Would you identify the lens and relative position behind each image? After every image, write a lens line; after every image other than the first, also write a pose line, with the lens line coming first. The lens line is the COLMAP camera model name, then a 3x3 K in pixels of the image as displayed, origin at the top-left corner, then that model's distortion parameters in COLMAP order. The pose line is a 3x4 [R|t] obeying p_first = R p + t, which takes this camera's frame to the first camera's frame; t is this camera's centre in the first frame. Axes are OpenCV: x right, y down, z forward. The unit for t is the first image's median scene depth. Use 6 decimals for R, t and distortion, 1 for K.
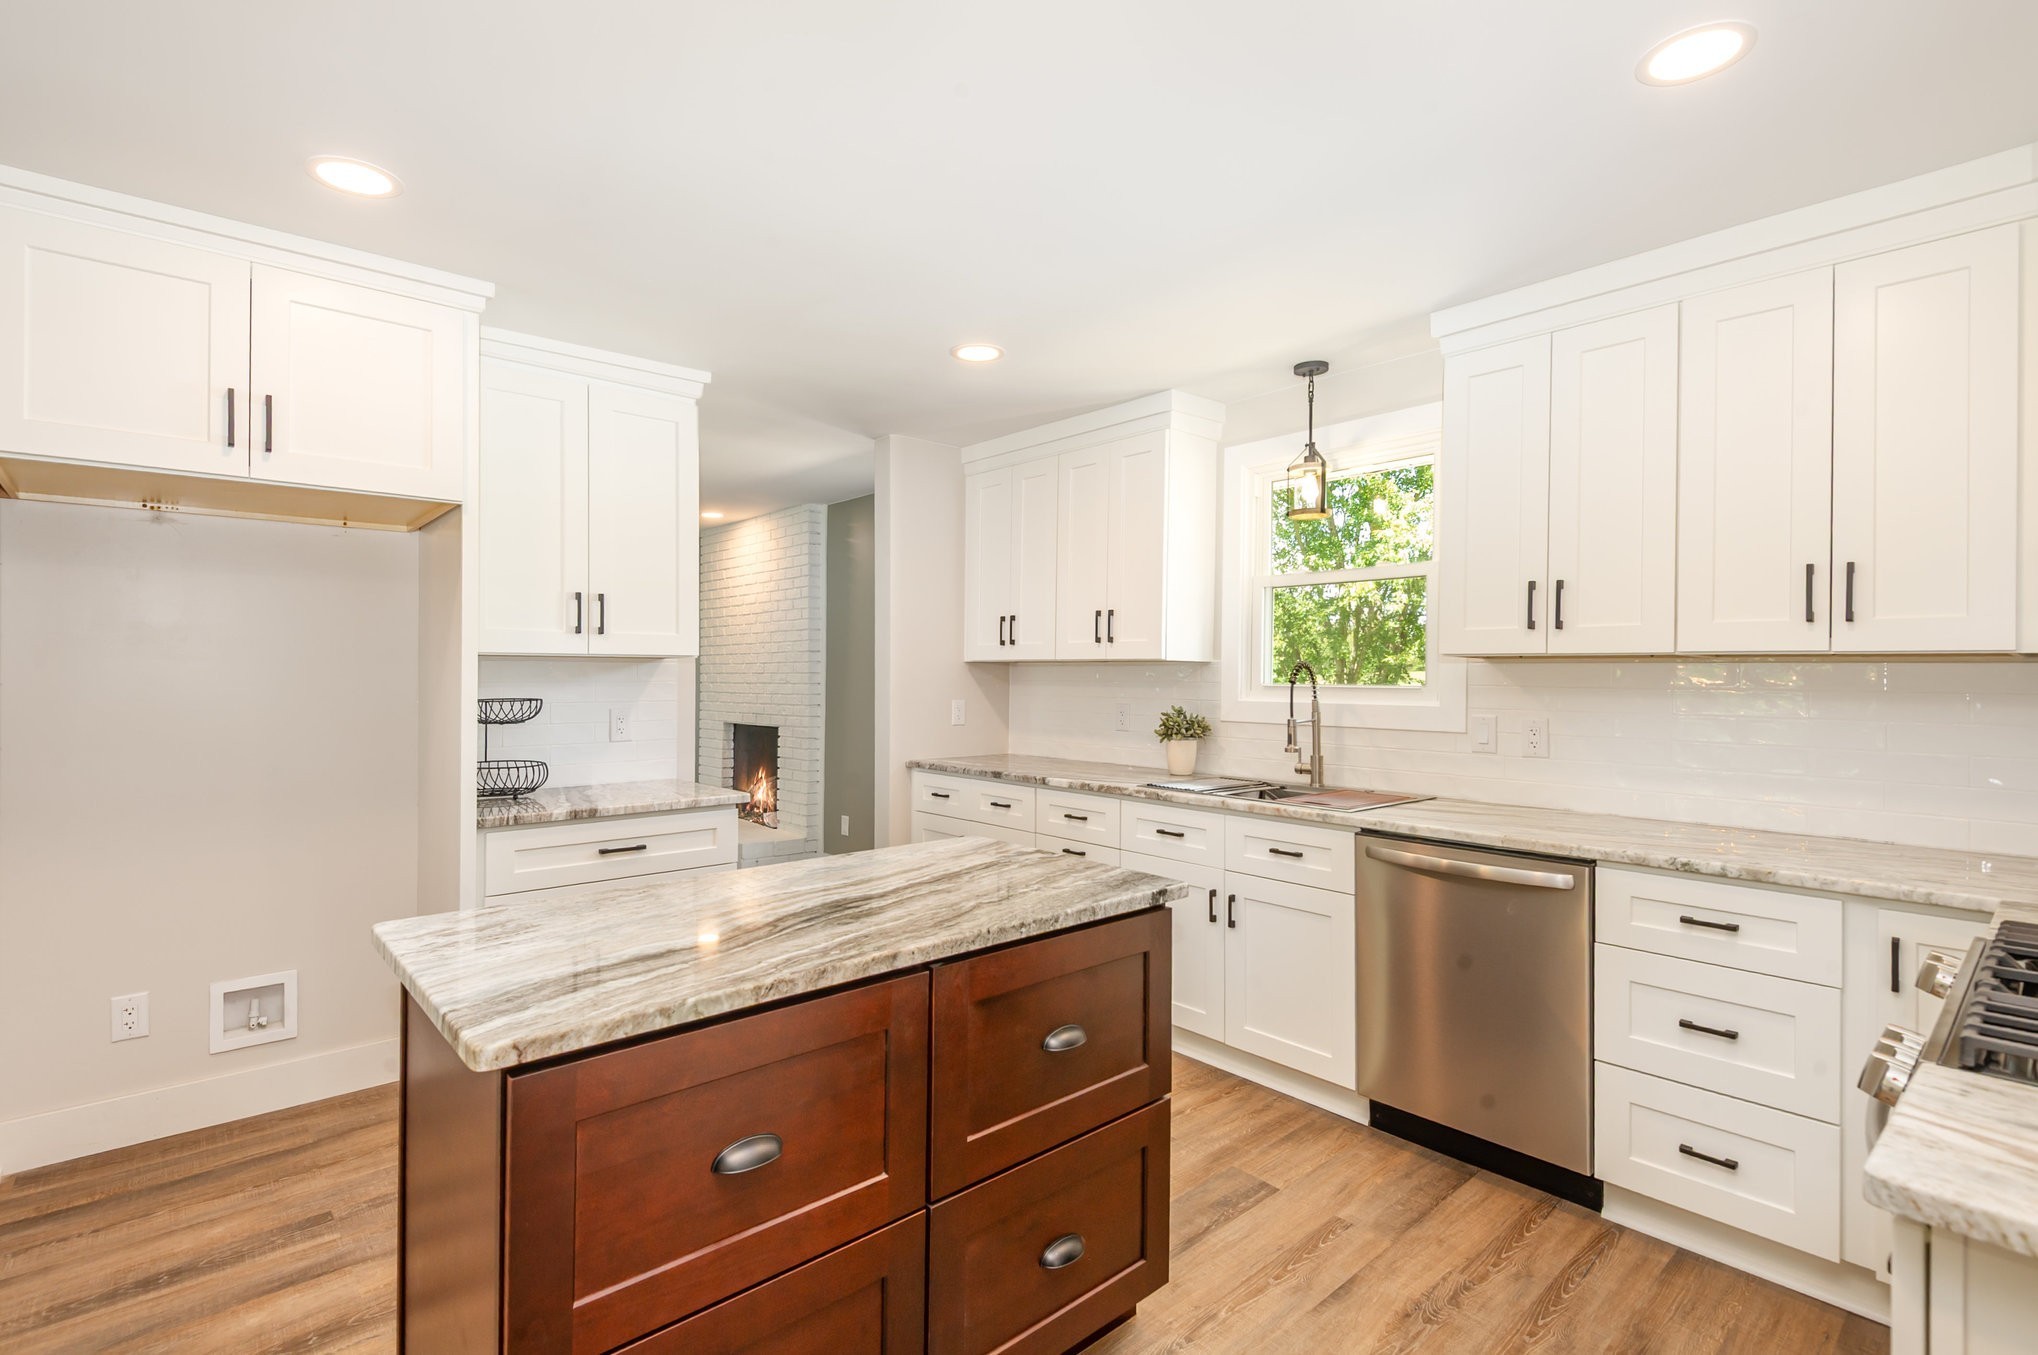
lens RADIAL K [[935.6, 0, 1026.2], [0, 935.6, 698.0], [0, 0, 1]] dist [0.032958, -0.015480]
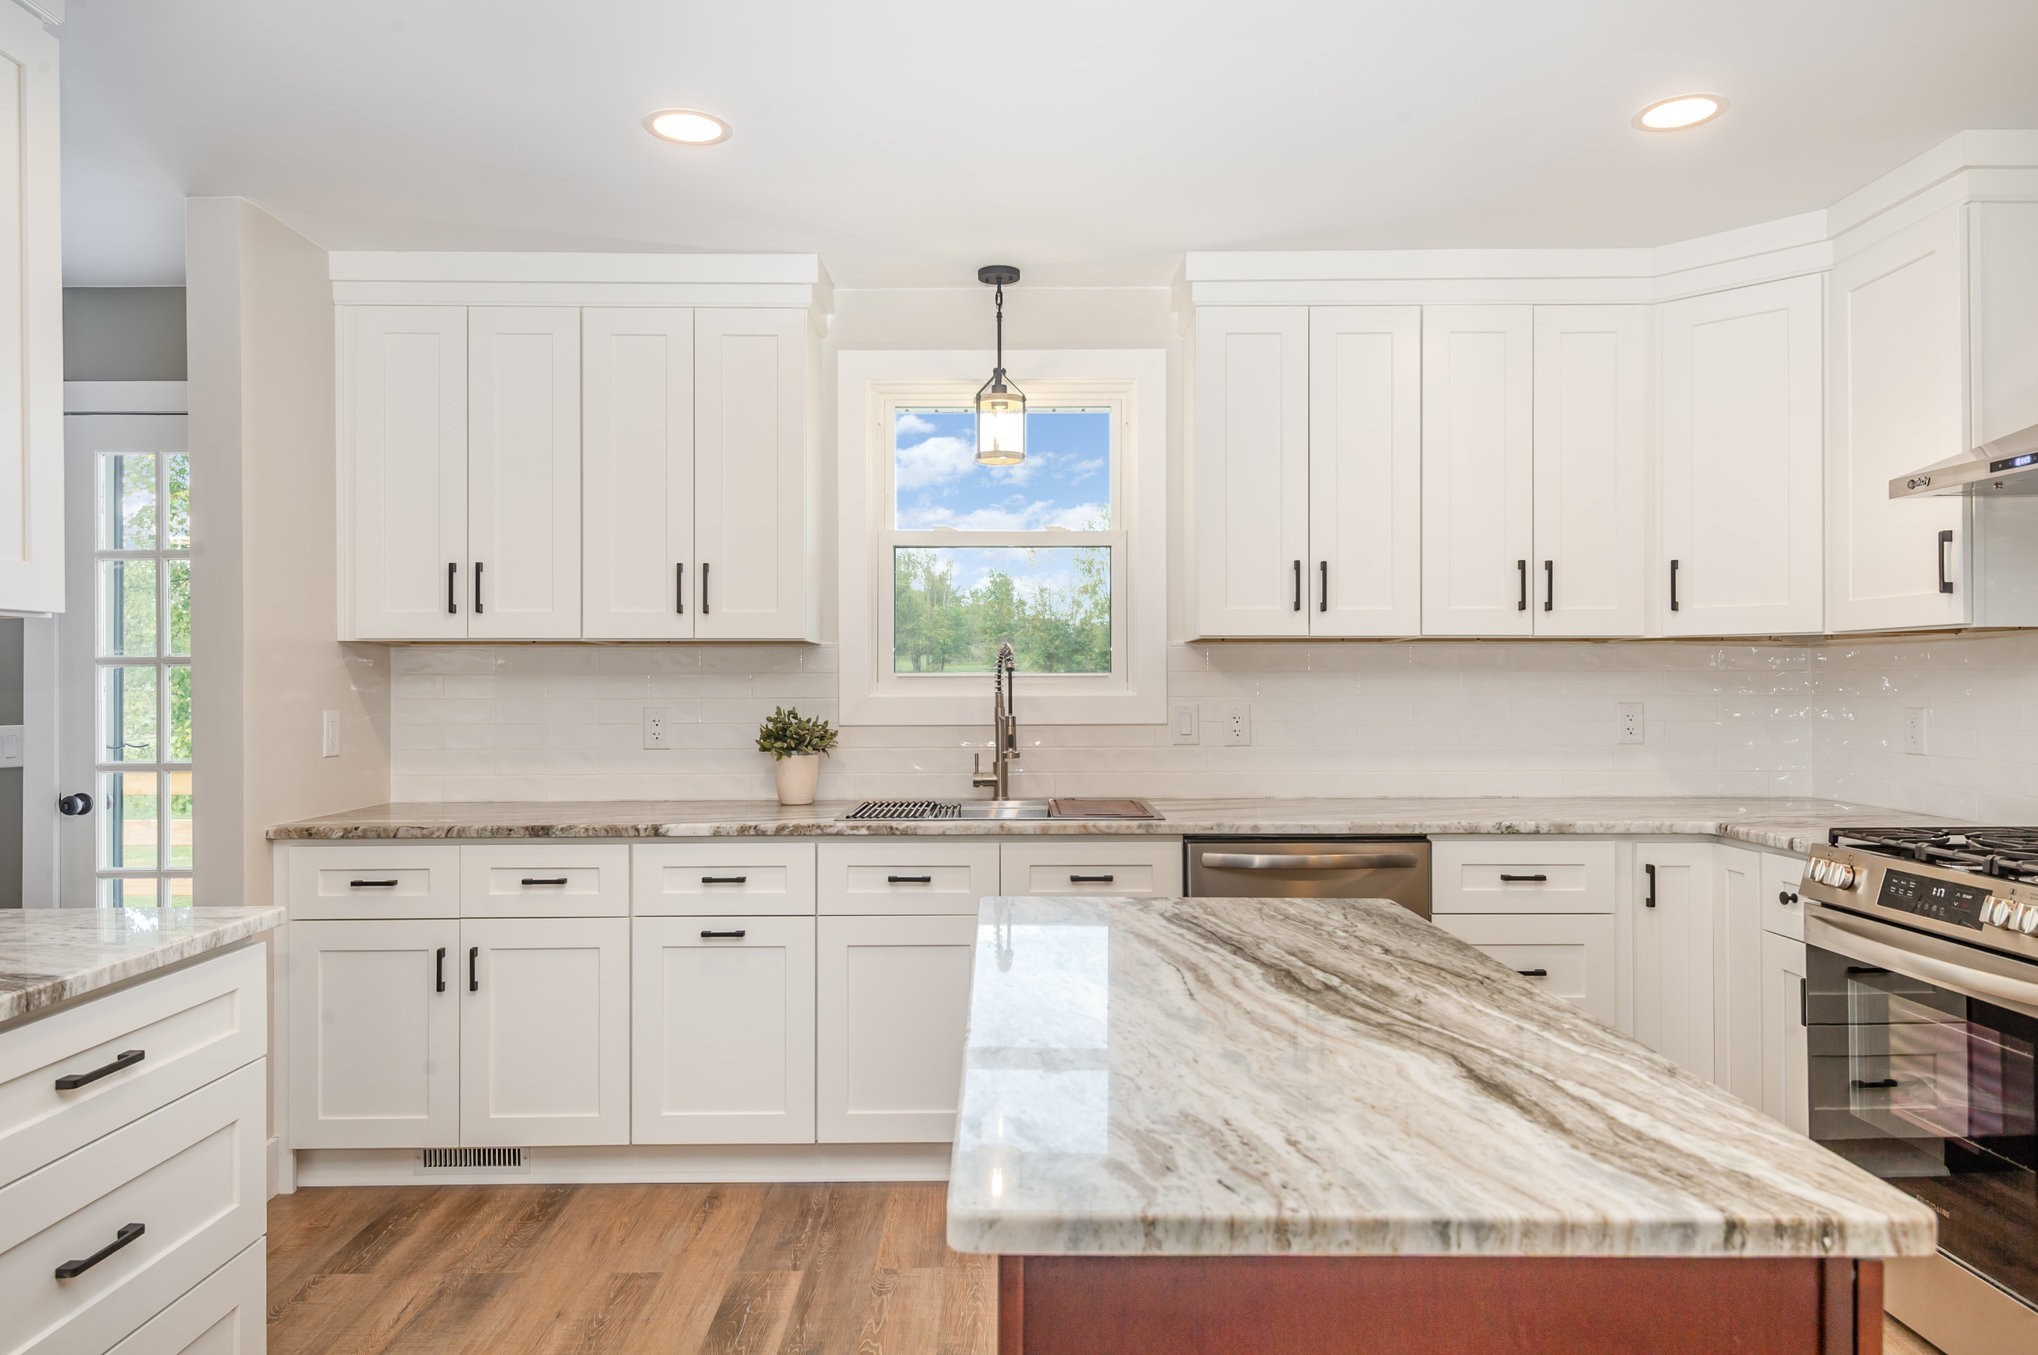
lens RADIAL K [[1275.4, 0, 1018.3], [0, 1275.4, 701.6], [0, 0, 1]] dist [0.029536, -0.000299]
pose [[0.669317, -0.022782, 0.742627, -0.629331], [0.026042, 0.999635, 0.007195, 0.003565], [-0.742520, 0.014524, 0.669666, 0.341615]]
